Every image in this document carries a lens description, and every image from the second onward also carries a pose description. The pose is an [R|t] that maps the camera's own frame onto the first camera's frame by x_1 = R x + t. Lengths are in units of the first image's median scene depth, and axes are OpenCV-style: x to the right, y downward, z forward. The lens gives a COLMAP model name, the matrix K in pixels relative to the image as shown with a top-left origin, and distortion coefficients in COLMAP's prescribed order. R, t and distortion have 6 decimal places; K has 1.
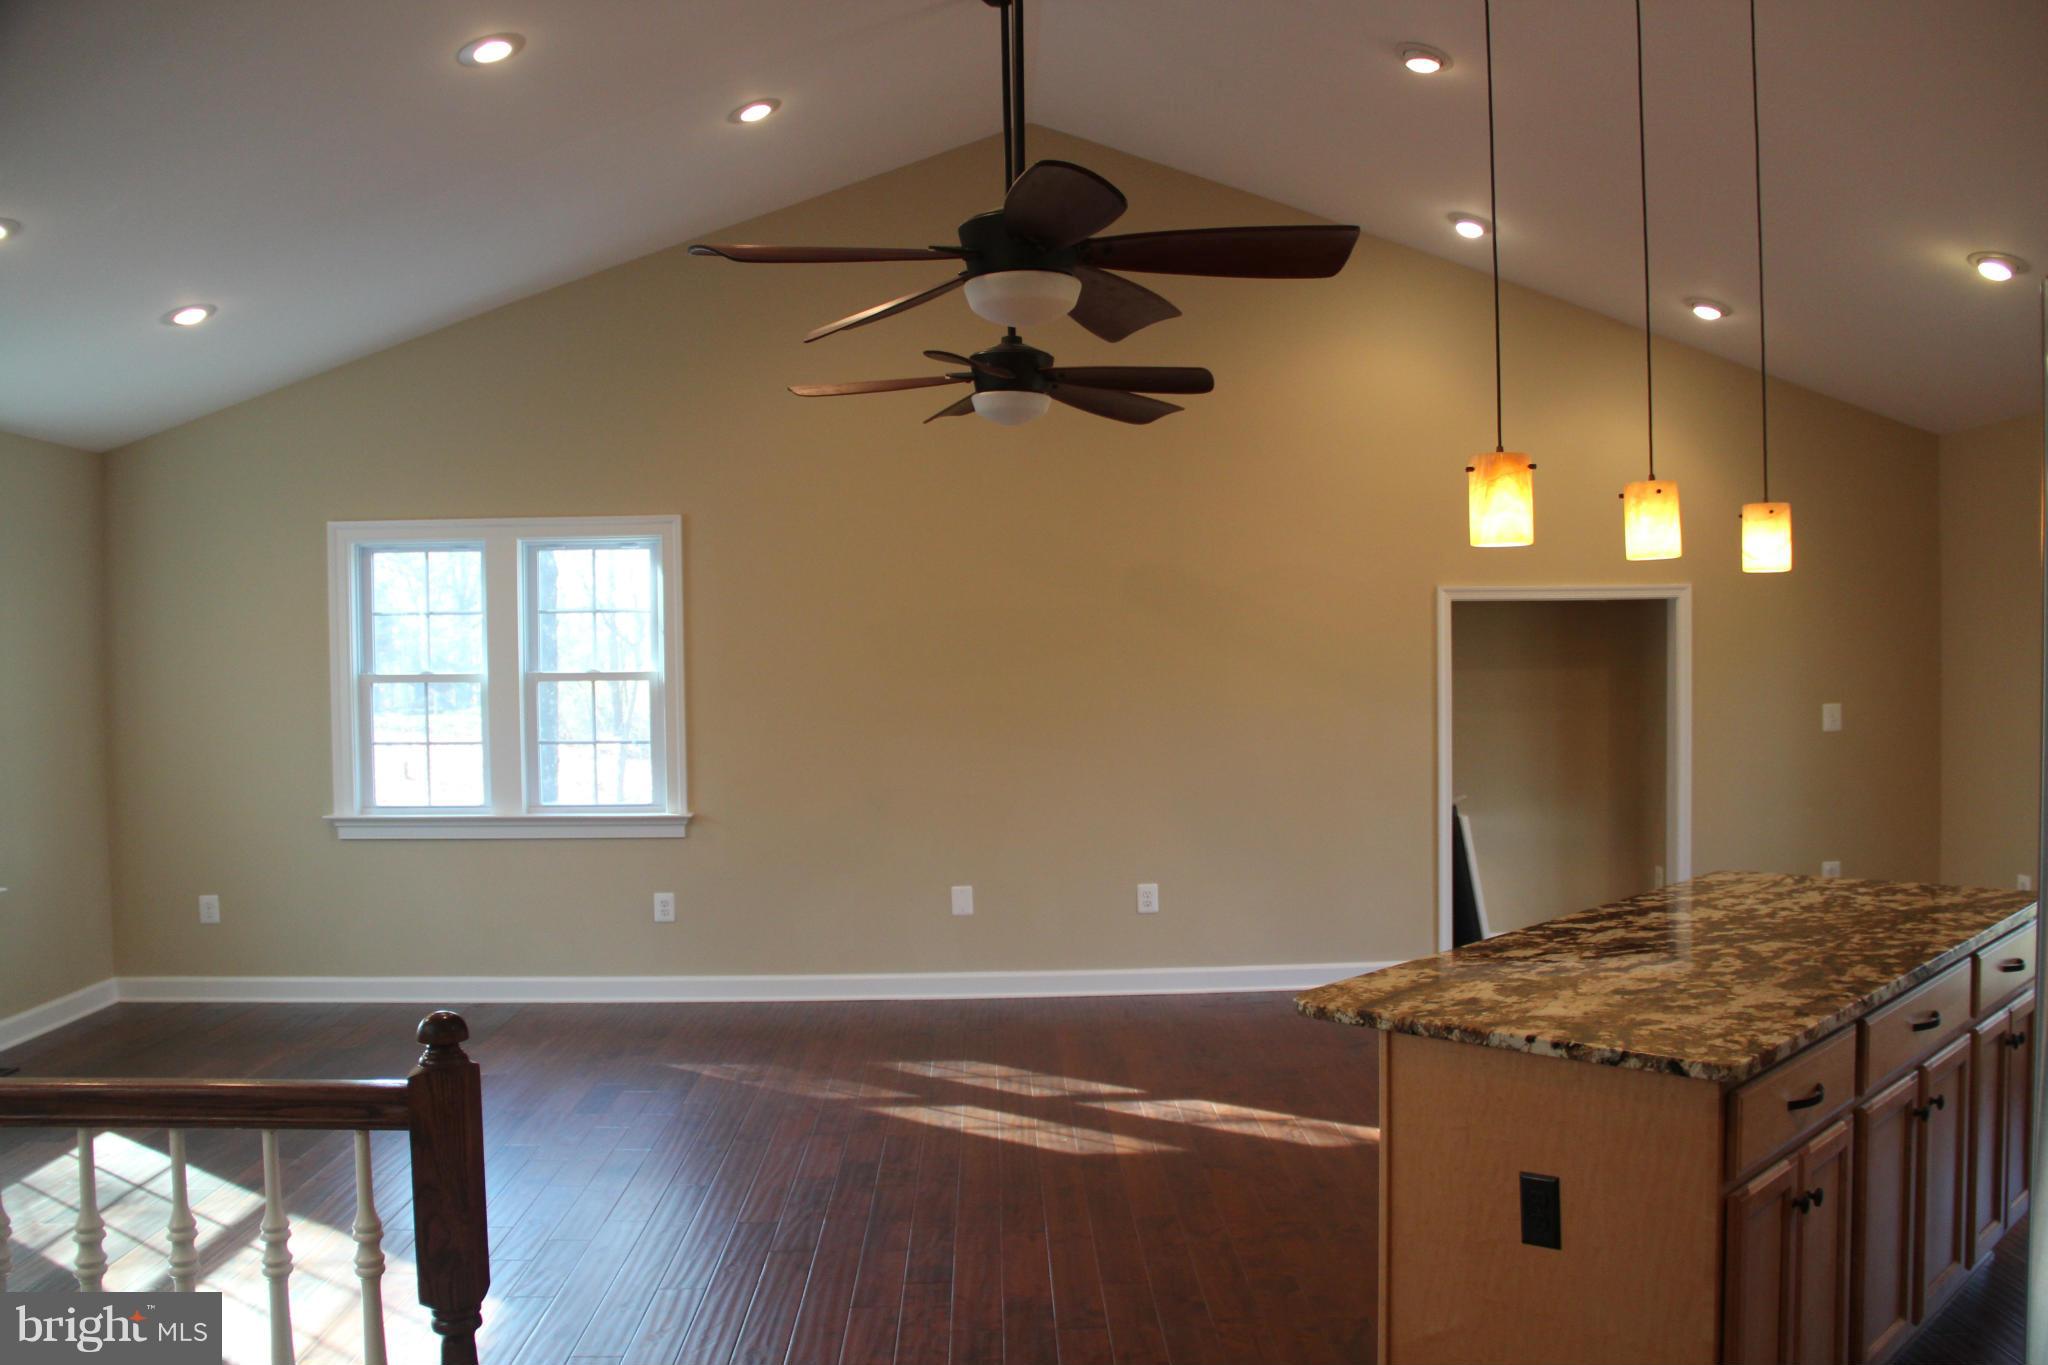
lens RADIAL K [[1685.4, 0, 1078.3], [0, 1685.4, 754.9], [0, 0, 1]] dist [-0.179670, 0.130016]
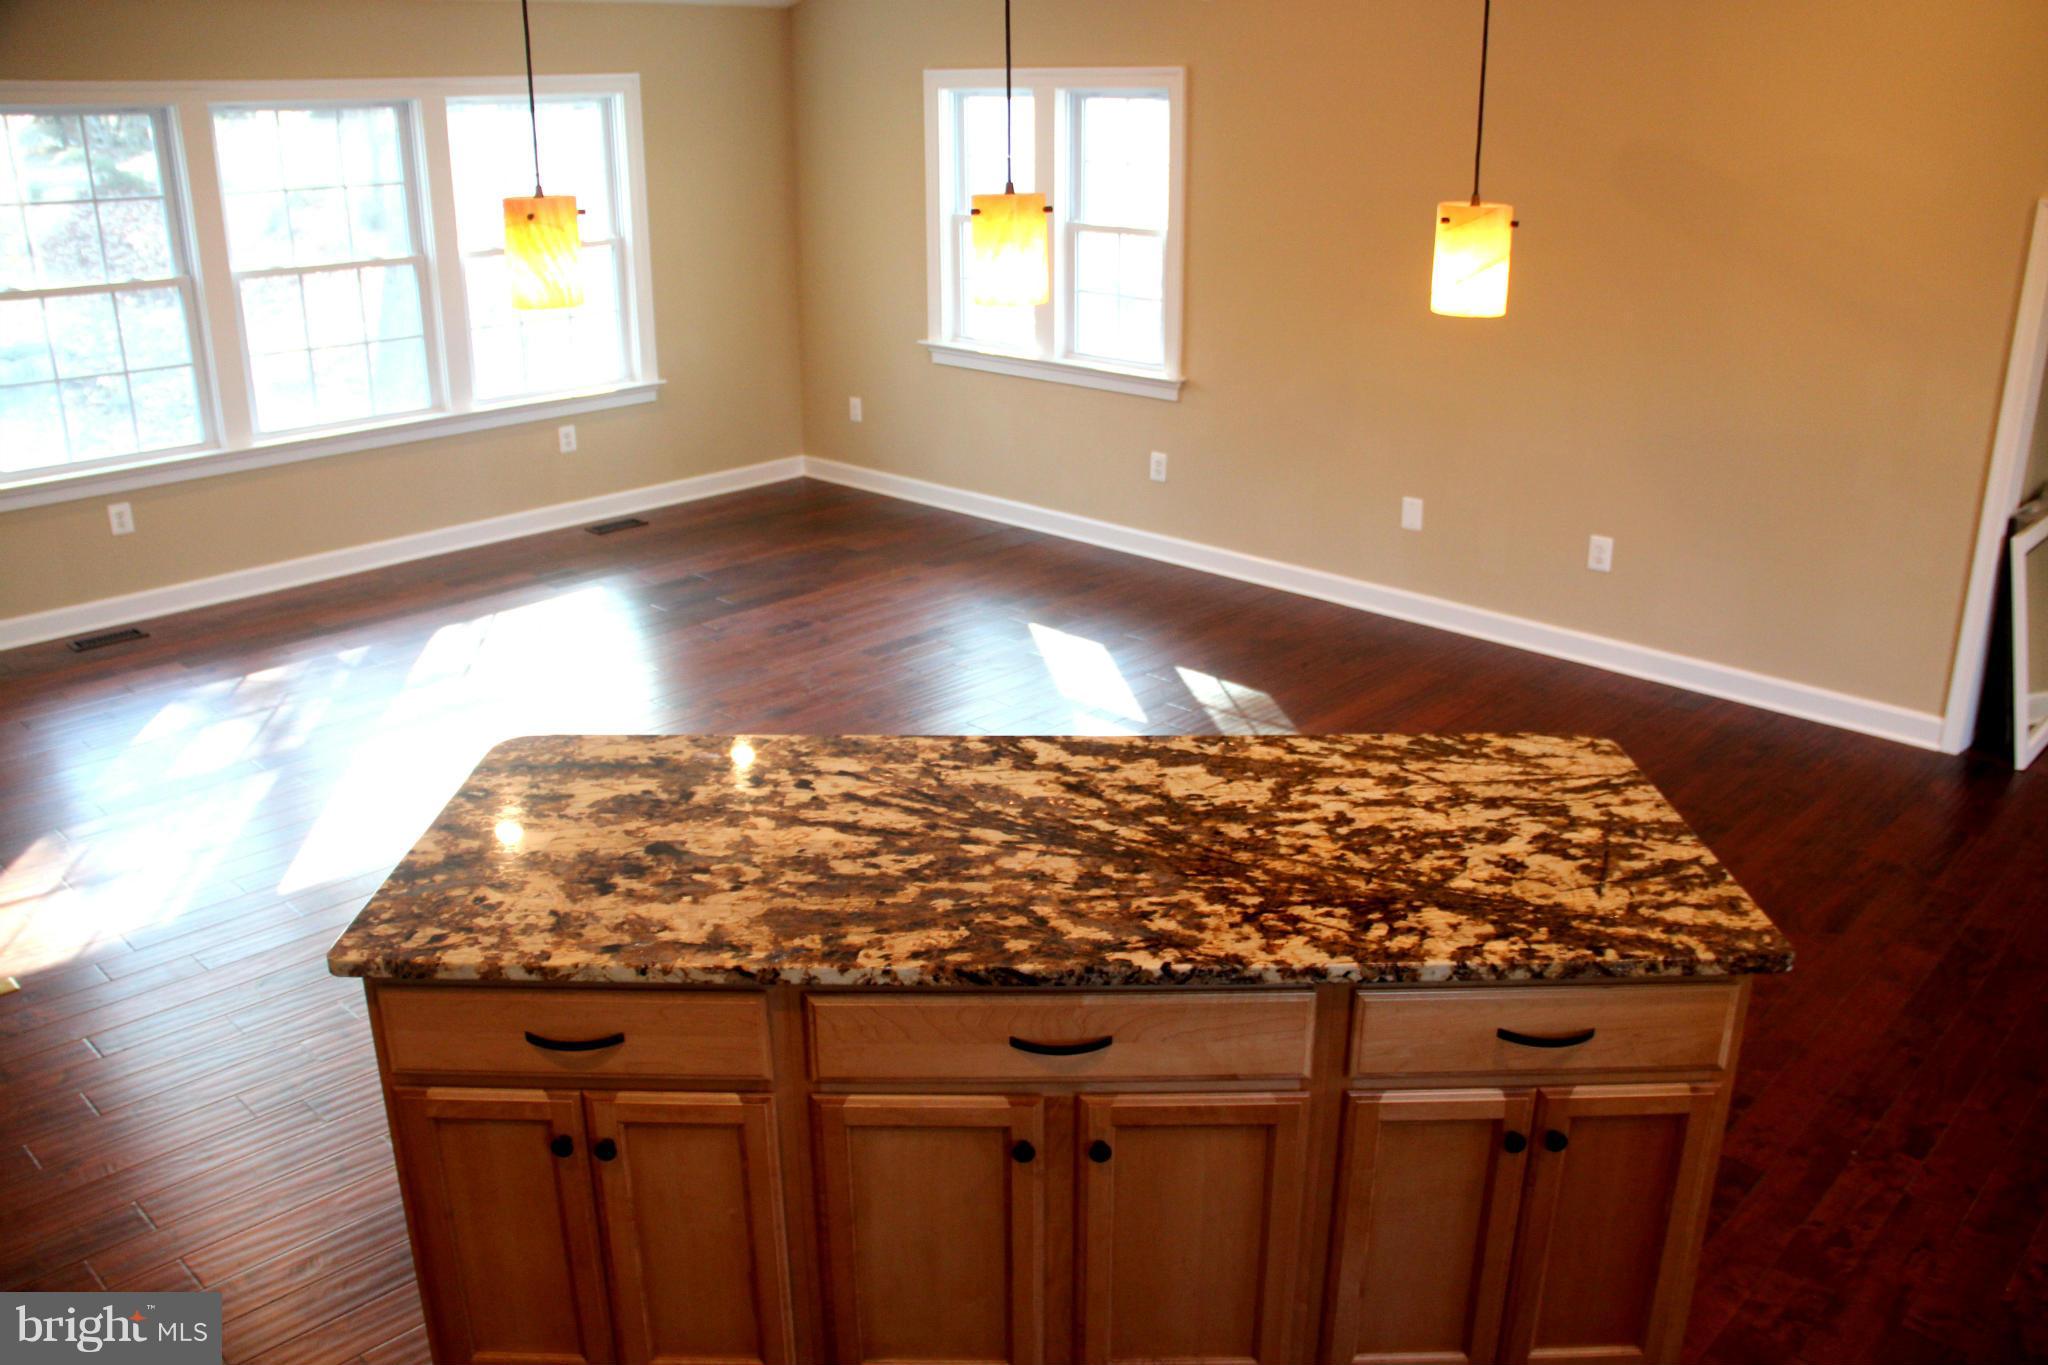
lens RADIAL K [[1685.4, 0, 1078.3], [0, 1685.4, 754.9], [0, 0, 1]] dist [-0.179670, 0.130016]
pose [[0.686178, 0.281327, -0.670831, 0.465797], [-0.050578, 0.938408, 0.341806, -0.093202], [0.725673, -0.200610, 0.658144, 0.264611]]
